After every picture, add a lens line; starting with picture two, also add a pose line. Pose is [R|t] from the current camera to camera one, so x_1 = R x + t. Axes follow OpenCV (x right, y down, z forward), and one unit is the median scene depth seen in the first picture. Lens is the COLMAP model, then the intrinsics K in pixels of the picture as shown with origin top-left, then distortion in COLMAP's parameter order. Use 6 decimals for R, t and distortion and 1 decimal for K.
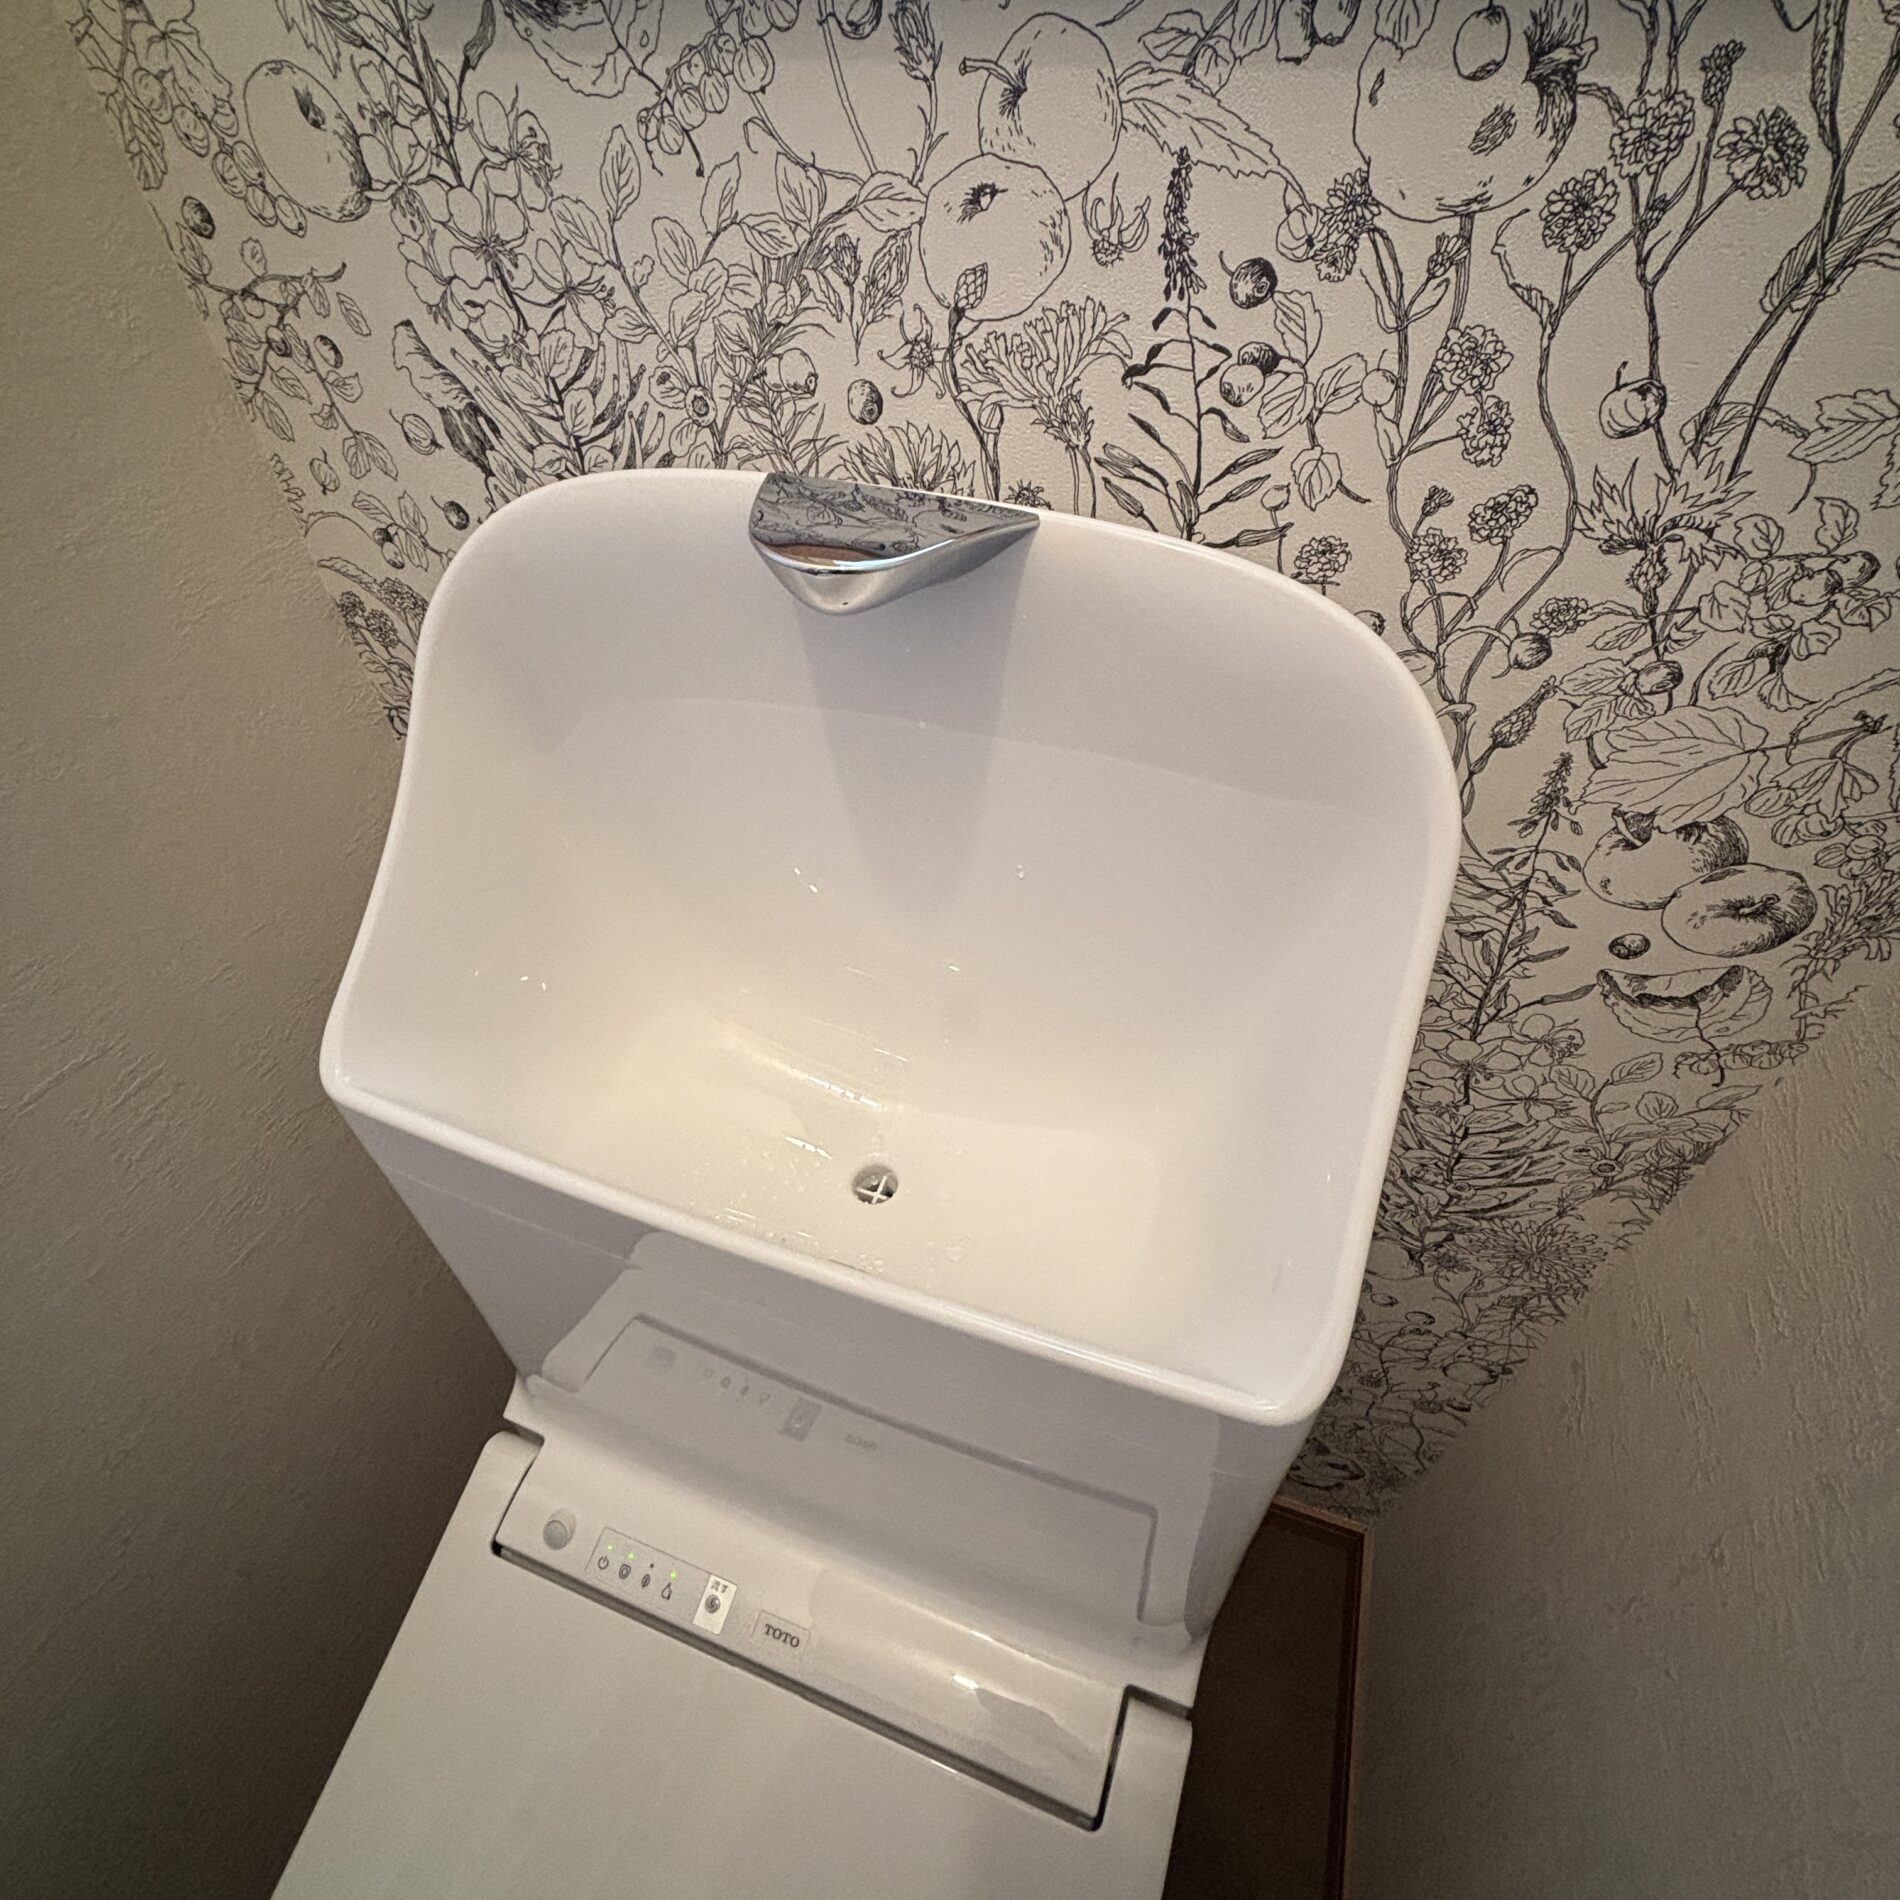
lens RADIAL K [[1008.6, 0, 949.8], [0, 1008.6, 939.4], [0, 0, 1]] dist [-0.005178, -0.006813]
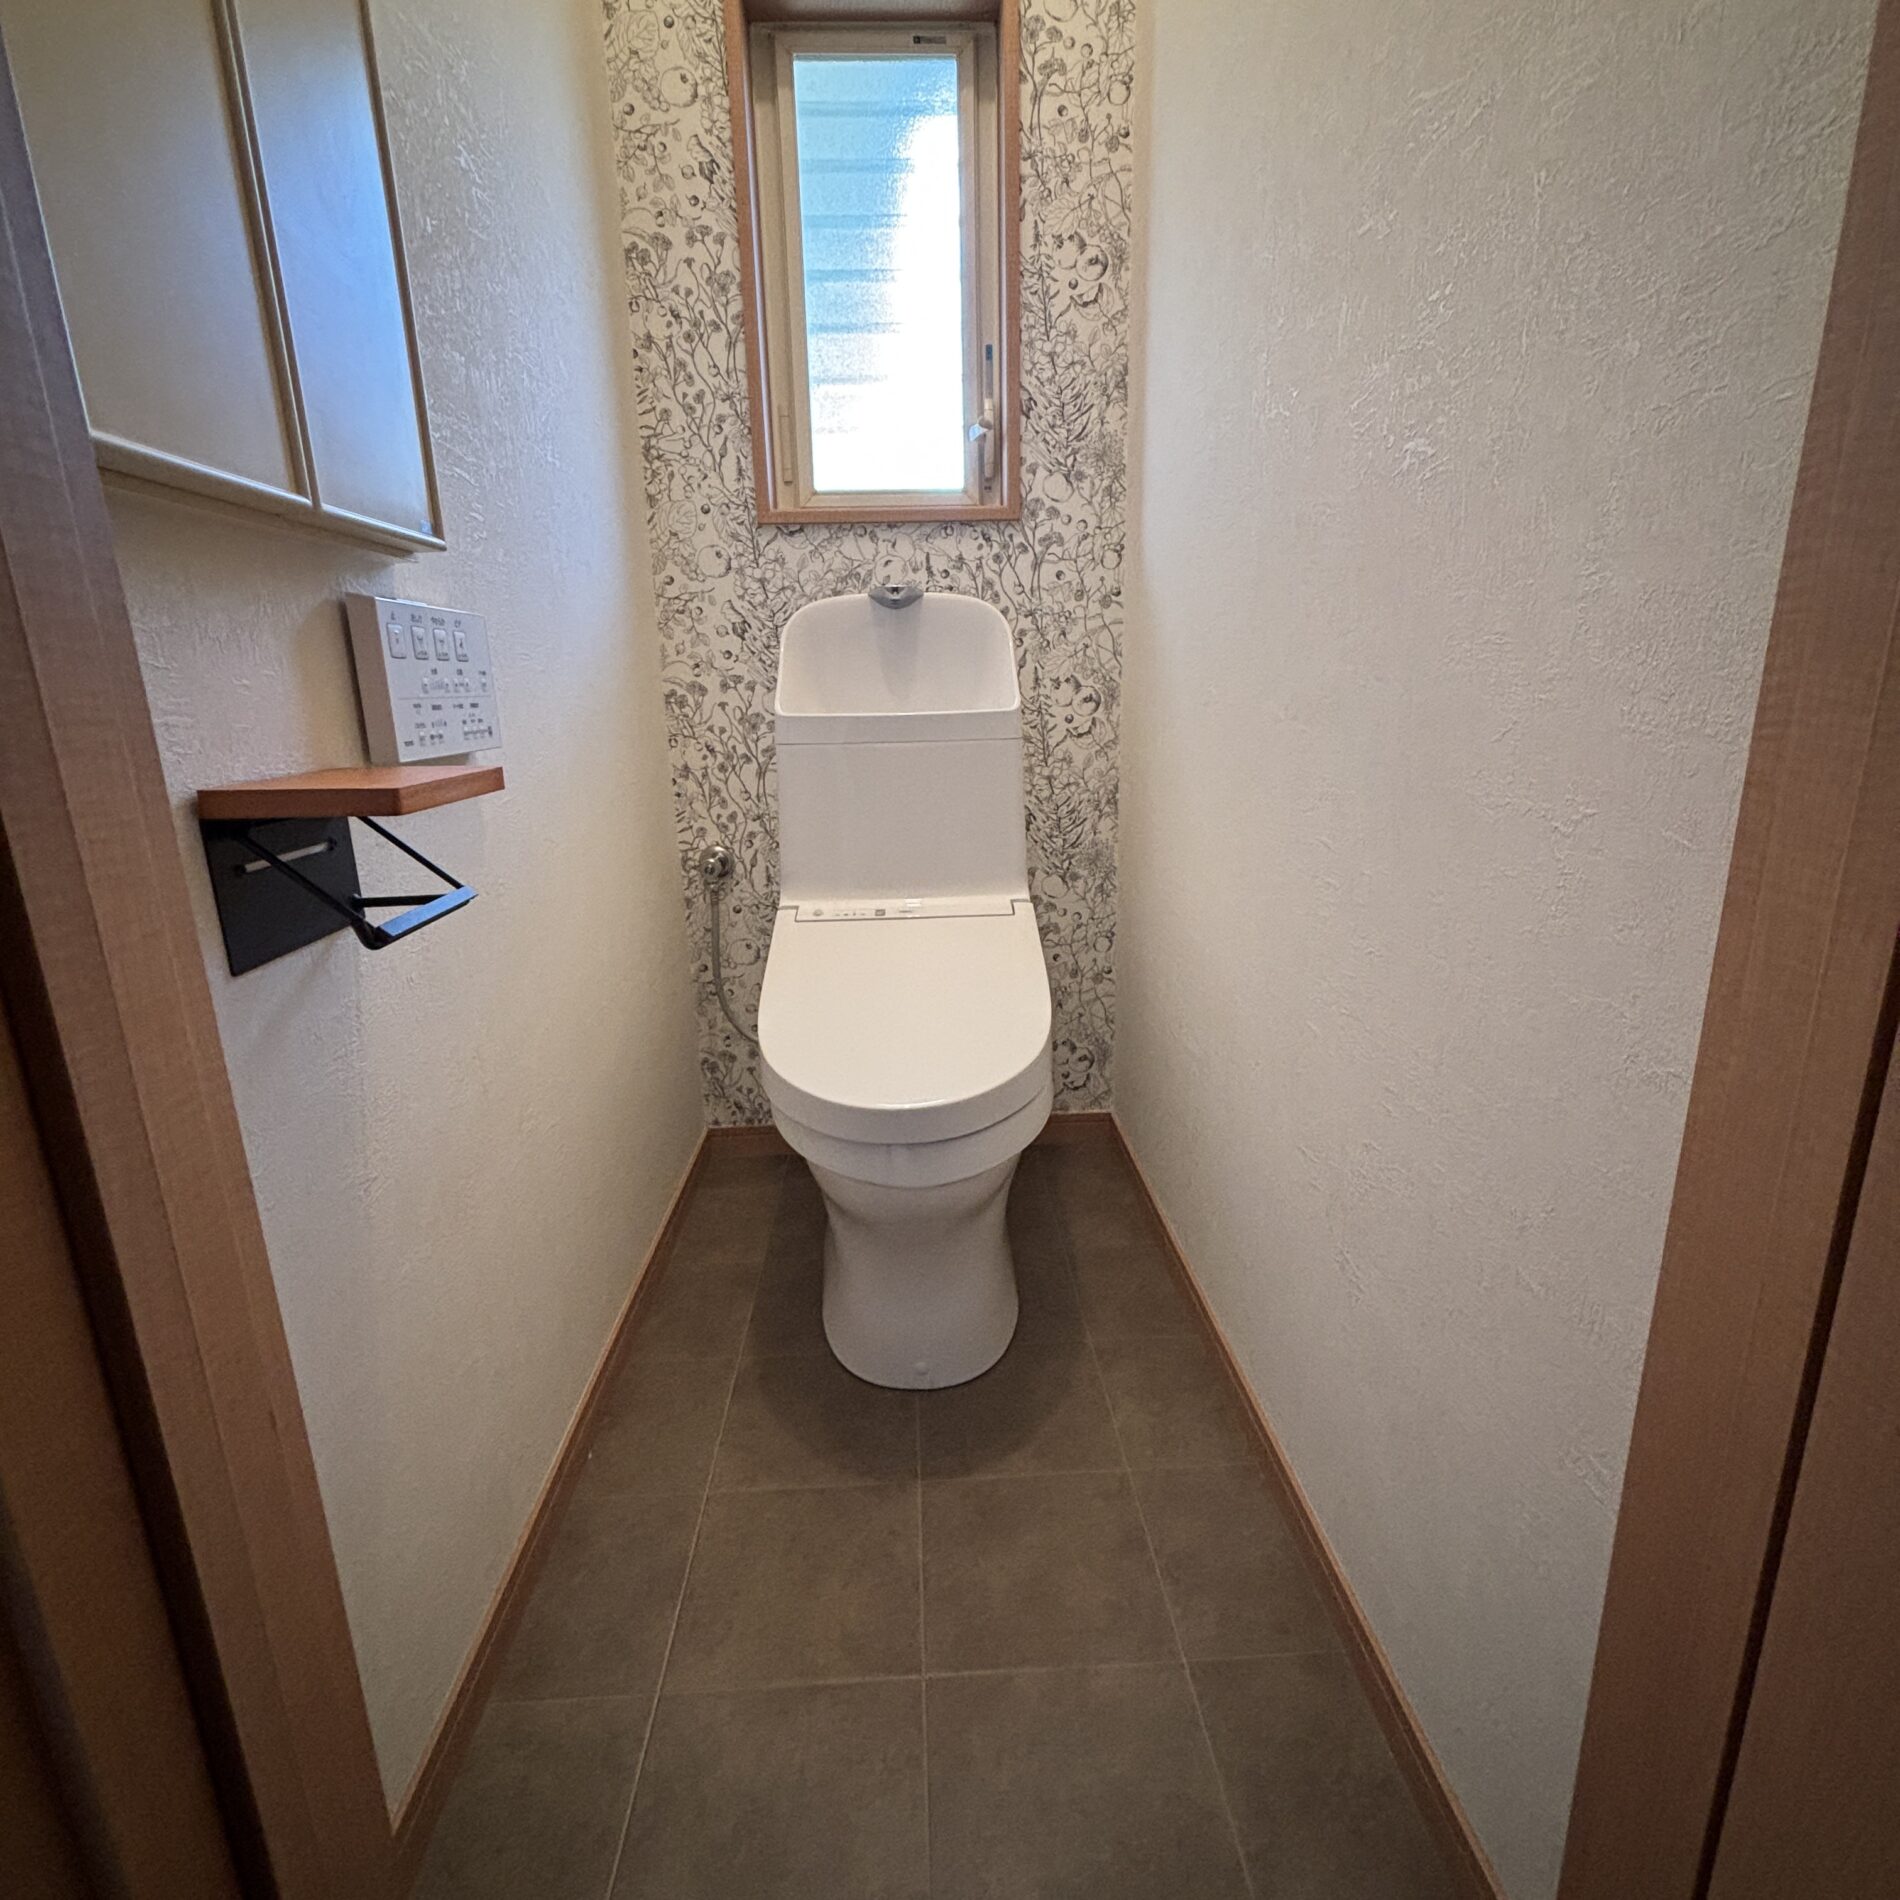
lens RADIAL K [[1008.6, 0, 940.7], [0, 1008.6, 950.0], [0, 0, 1]] dist [-0.005178, -0.006813]
pose [[0.924511, -0.114228, 0.363635, -1.569074], [0.275876, 0.858843, -0.431604, 2.782244], [-0.263004, 0.499341, 0.825523, -1.977439]]
